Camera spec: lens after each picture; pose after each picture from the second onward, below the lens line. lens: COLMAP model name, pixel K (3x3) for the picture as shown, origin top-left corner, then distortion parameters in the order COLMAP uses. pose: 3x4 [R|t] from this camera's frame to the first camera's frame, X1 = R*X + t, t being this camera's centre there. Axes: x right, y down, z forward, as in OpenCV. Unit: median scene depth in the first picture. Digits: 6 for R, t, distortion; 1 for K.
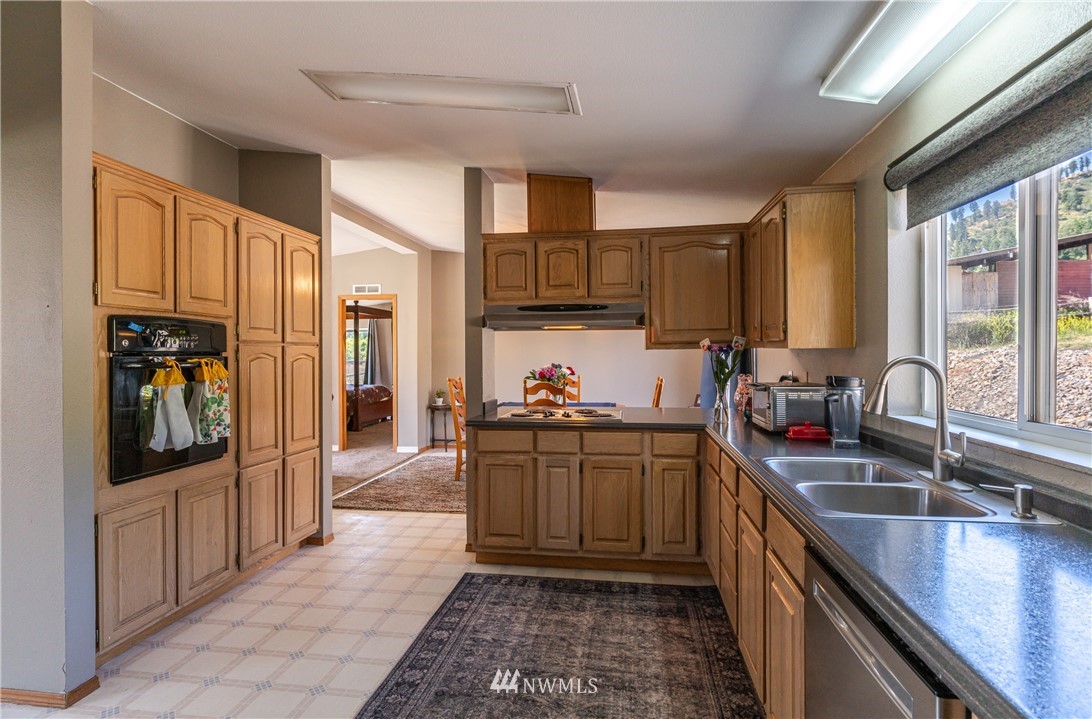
lens RADIAL K [[567.7, 0, 537.9], [0, 567.7, 357.6], [0, 0, 1]] dist [-0.004181, 0.001327]
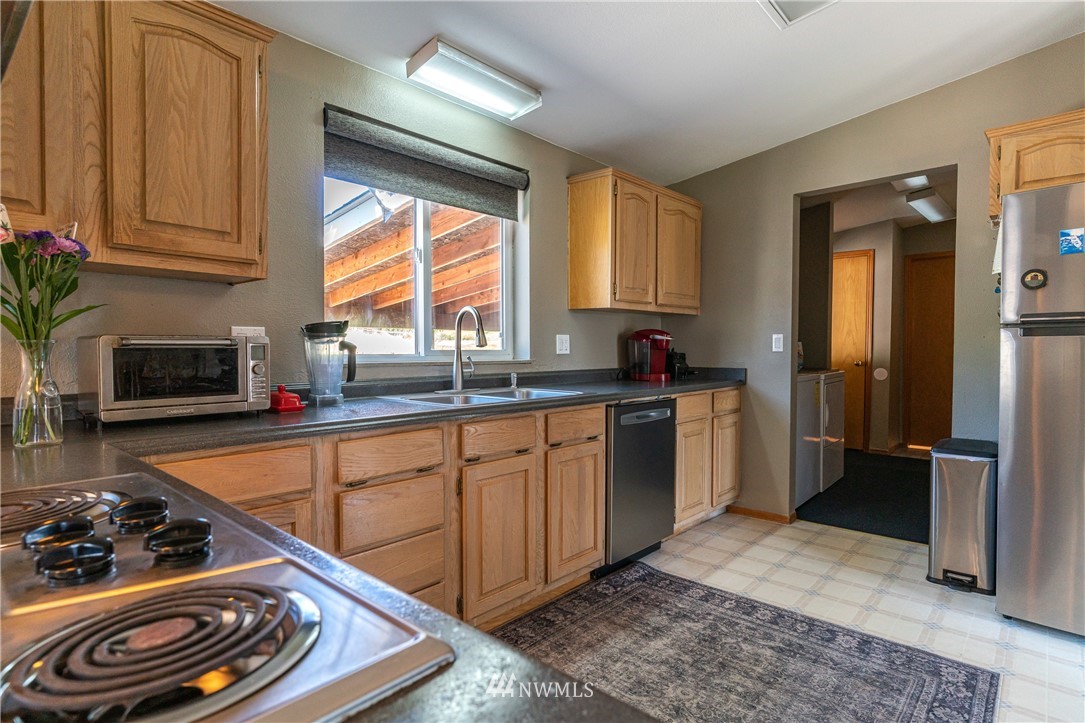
lens RADIAL K [[561.4, 0, 545.8], [0, 561.4, 363.6], [0, 0, 1]] dist [-0.000050, 0.001731]
pose [[-0.838059, -0.015629, 0.545356, -0.160072], [0.005070, 0.999323, 0.036430, 0.051580], [-0.545556, 0.033296, -0.837413, 1.164527]]
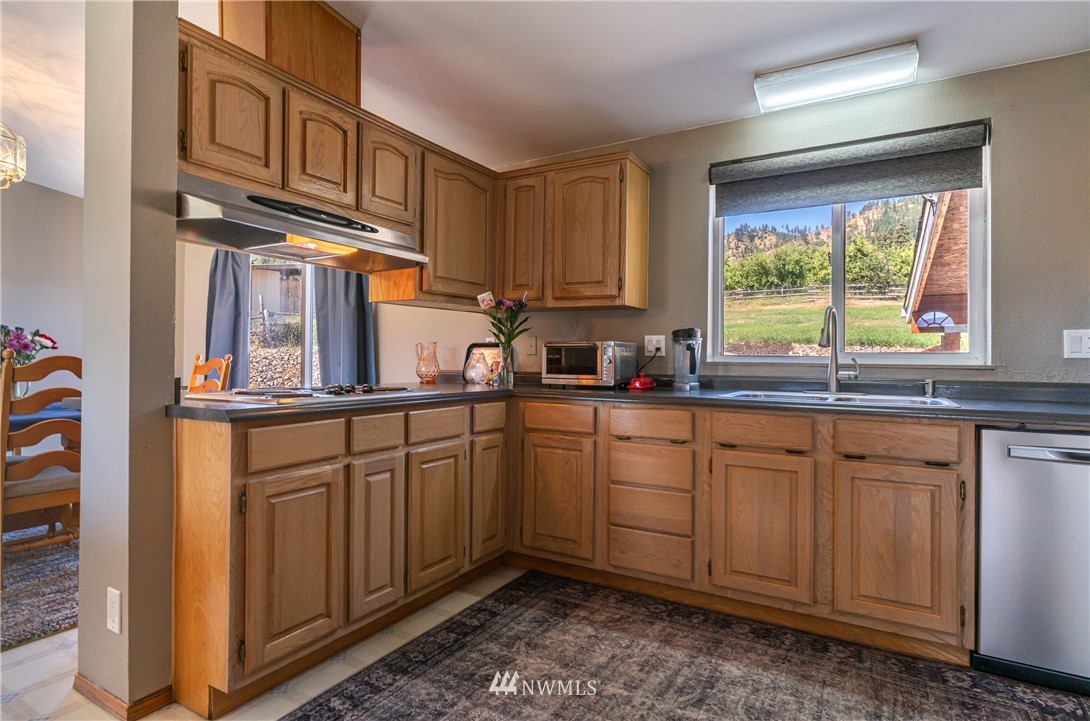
lens RADIAL K [[566.7, 0, 559.4], [0, 566.7, 355.2], [0, 0, 1]] dist [-0.004181, 0.001327]
pose [[0.347322, 0.014041, 0.937641, -0.493986], [-0.000440, 0.999890, -0.014811, 0.078775], [-0.937746, 0.004732, 0.347290, 0.635685]]
